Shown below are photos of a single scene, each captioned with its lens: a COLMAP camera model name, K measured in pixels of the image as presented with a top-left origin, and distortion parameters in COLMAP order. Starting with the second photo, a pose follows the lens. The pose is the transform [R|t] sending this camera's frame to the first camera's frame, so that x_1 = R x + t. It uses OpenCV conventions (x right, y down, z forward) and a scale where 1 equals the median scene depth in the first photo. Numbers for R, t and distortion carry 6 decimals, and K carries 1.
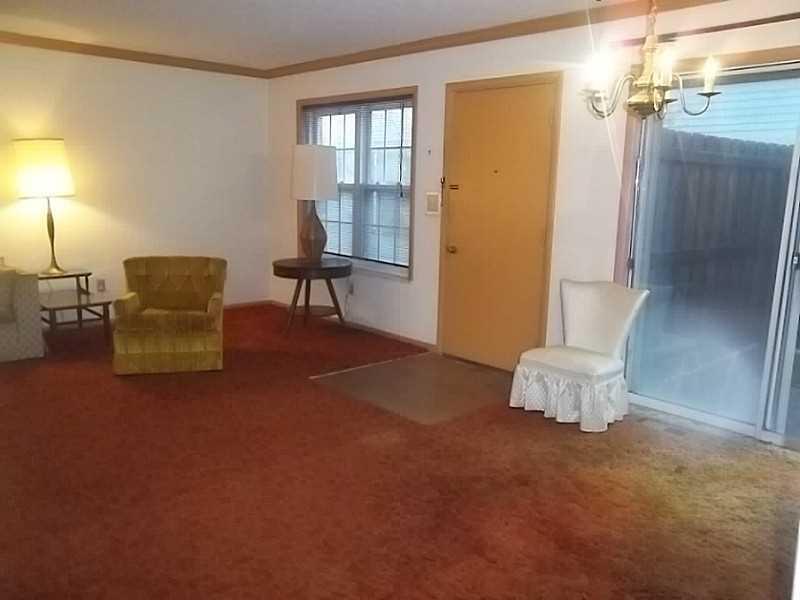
lens RADIAL K [[671.1, 0, 398.0], [0, 671.1, 304.4], [0, 0, 1]] dist [0.015120, 0.008132]
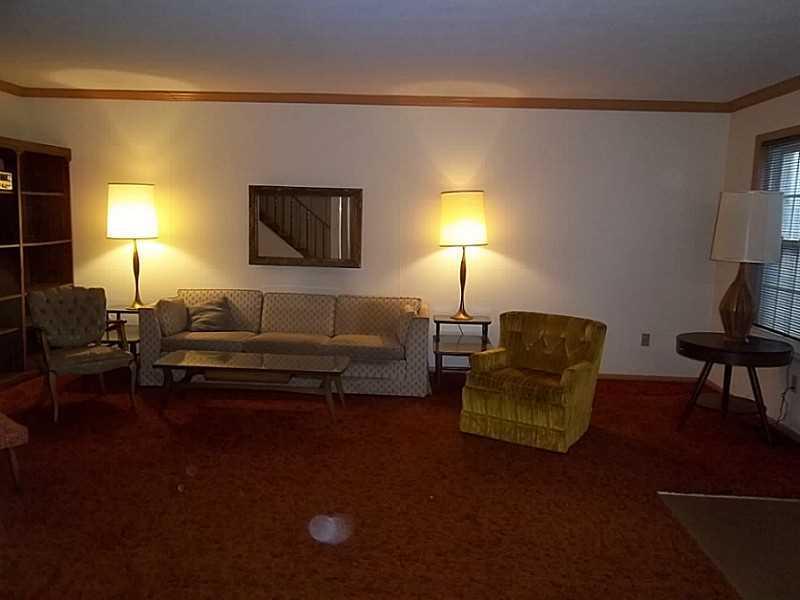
lens RADIAL K [[662.3, 0, 400.7], [0, 662.3, 306.8], [0, 0, 1]] dist [-0.005947, 0.008167]
pose [[0.719855, 0.094684, -0.687636, 0.127797], [-0.146783, 0.989014, -0.017478, -0.035219], [0.678427, 0.113515, 0.725845, 0.213315]]
